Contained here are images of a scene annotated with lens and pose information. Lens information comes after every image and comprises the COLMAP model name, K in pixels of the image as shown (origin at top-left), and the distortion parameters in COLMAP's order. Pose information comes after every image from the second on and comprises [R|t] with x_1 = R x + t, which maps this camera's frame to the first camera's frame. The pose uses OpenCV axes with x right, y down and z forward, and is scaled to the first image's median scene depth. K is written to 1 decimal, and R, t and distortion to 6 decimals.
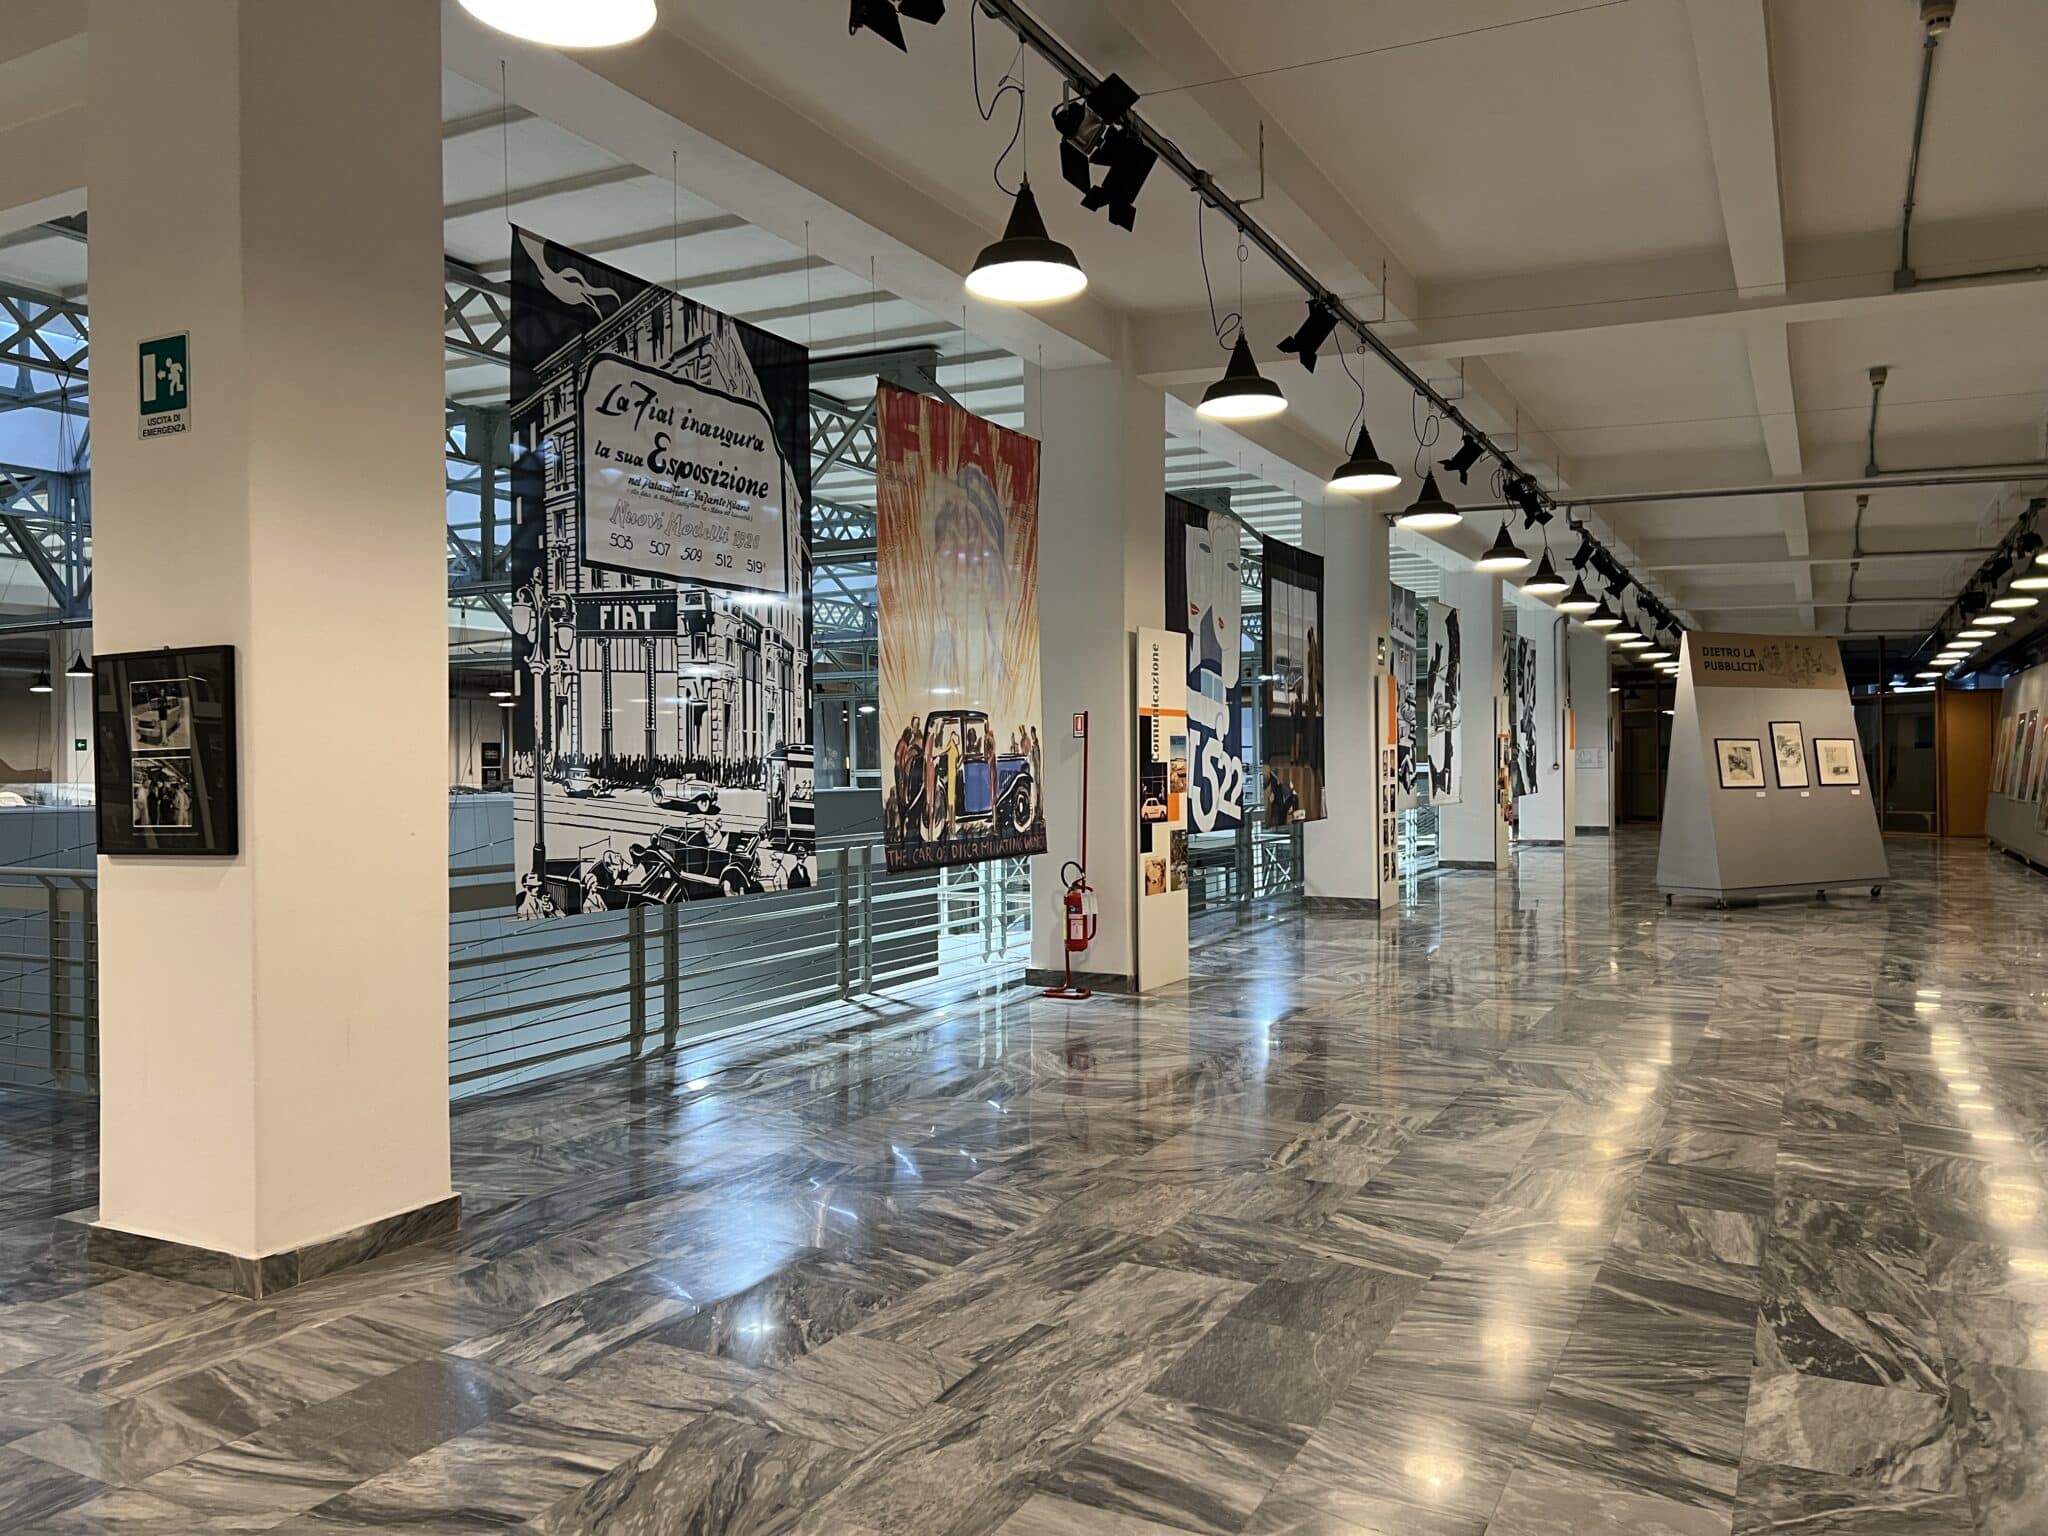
lens RADIAL K [[1534.3, 0, 1024.0], [0, 1534.3, 768.0], [0, 0, 1]] dist [0.072782, -0.080799]
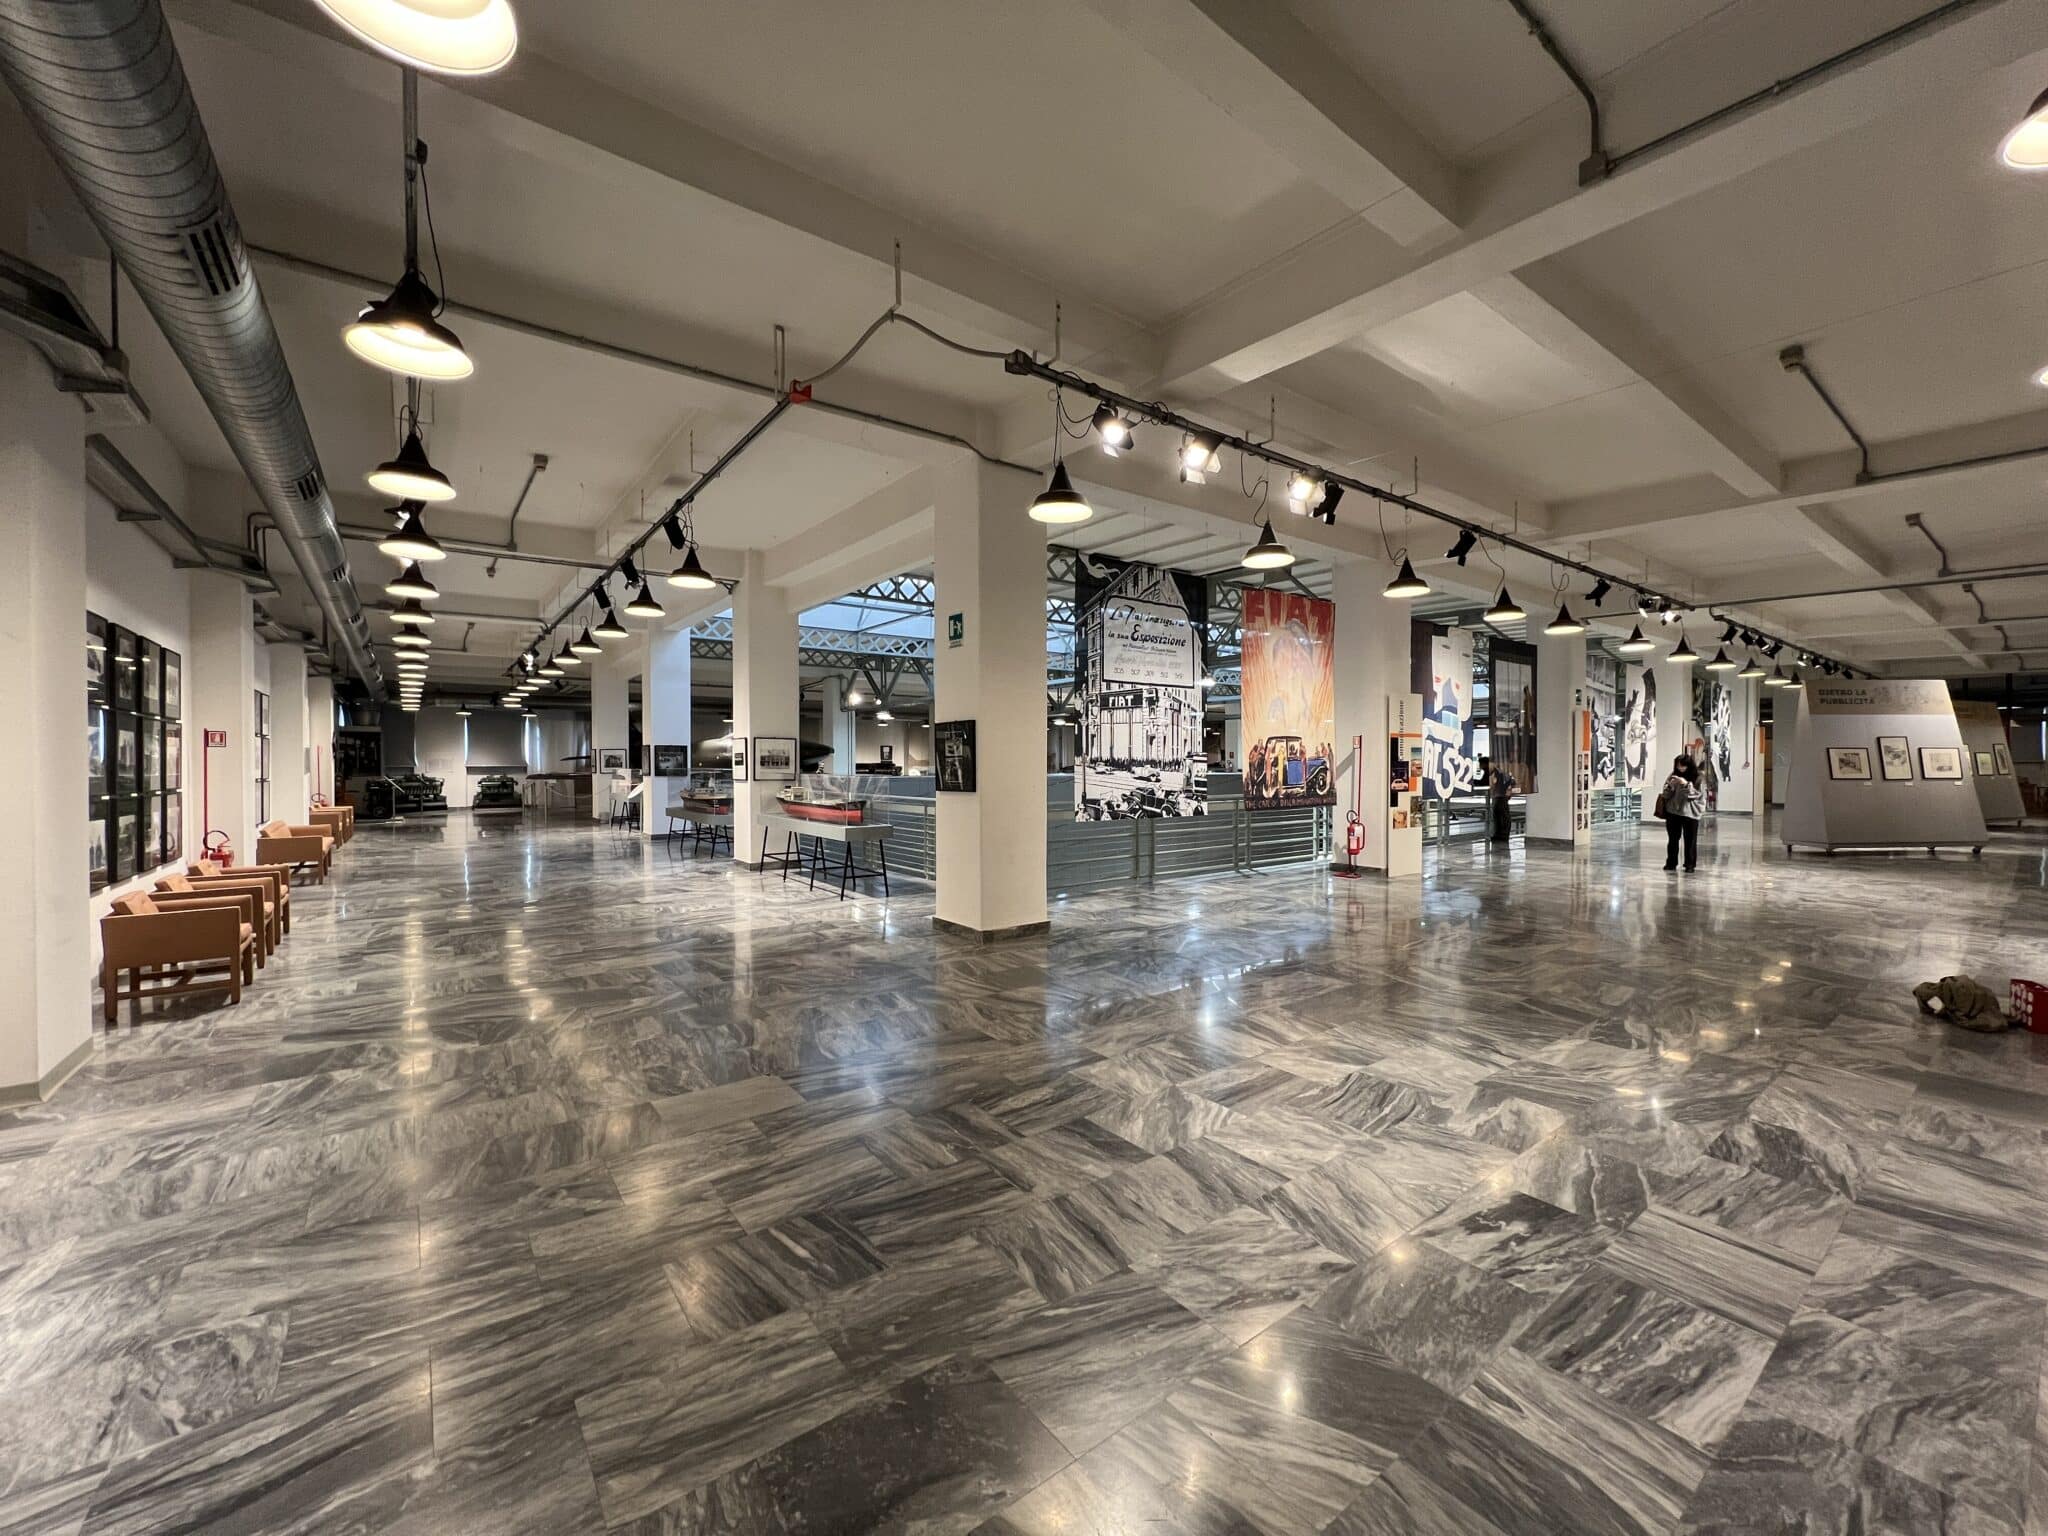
lens RADIAL K [[817.2, 0, 1024.0], [0, 817.2, 768.0], [0, 0, 1]] dist [-0.012643, 0.000011]
pose [[0.902654, 0.010171, -0.430246, 0.165279], [-0.006508, 0.999929, 0.009984, -0.003419], [0.430317, -0.006212, 0.902657, -0.241798]]
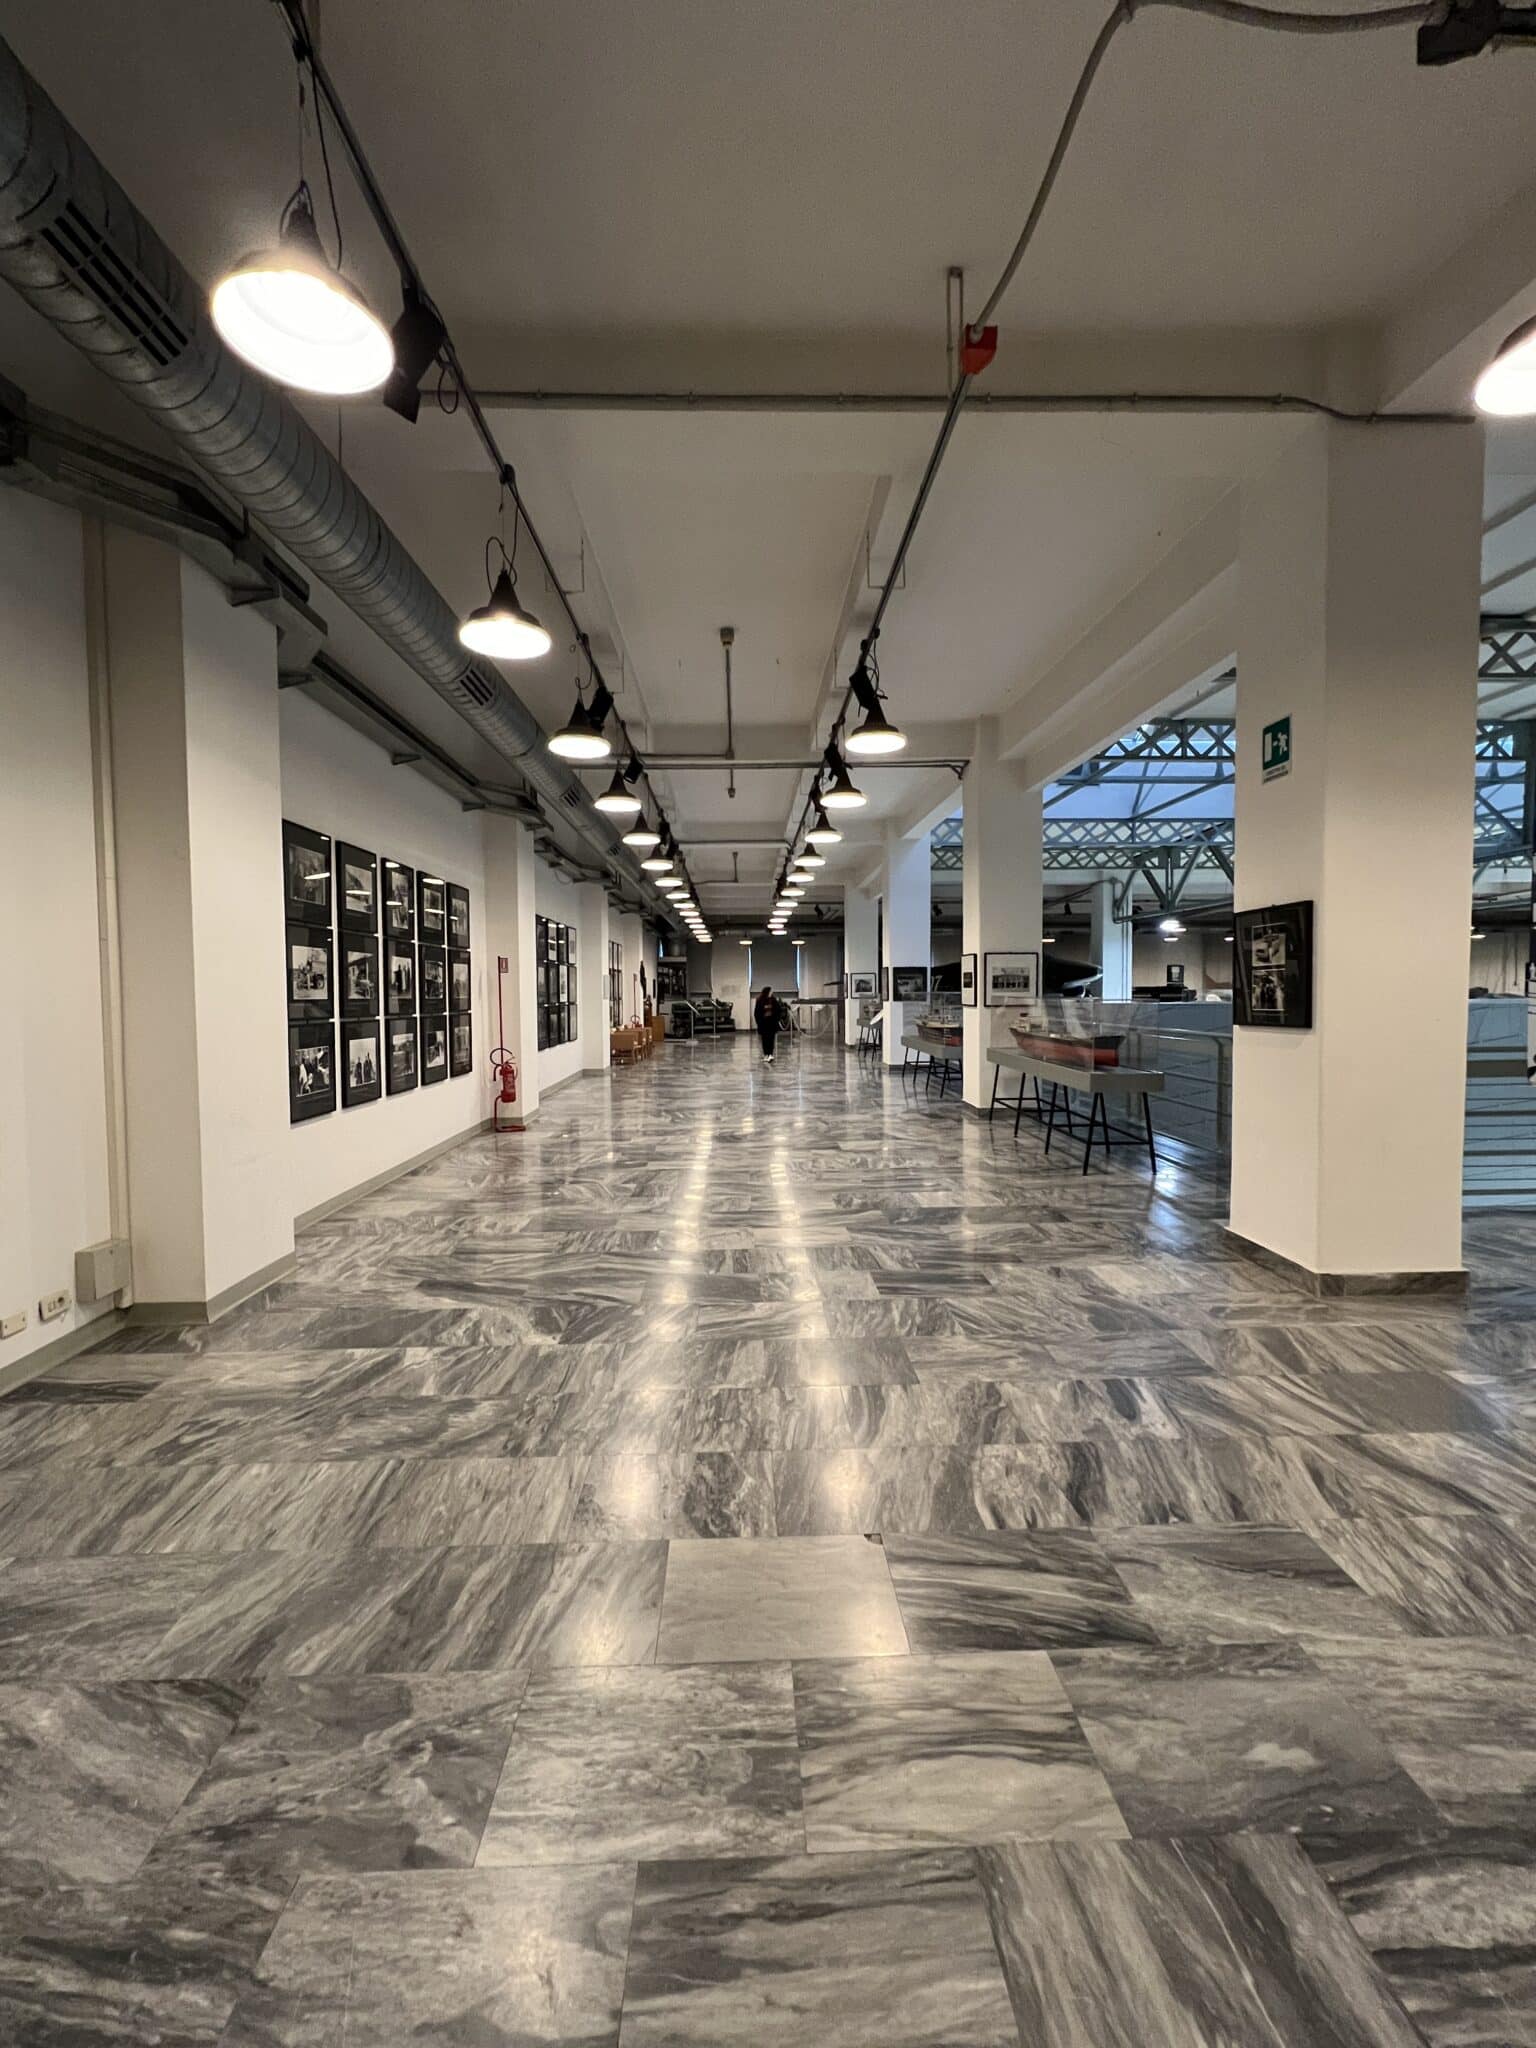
lens RADIAL K [[872.5, 0, 768.0], [0, 872.5, 1024.0], [0, 0, 1]] dist [0.002277, 0.000292]
pose [[0.494697, 0.038948, -0.868192, 0.008689], [0.002231, 0.998935, 0.046084, 0.005639], [0.869063, -0.024735, 0.494083, 0.031031]]
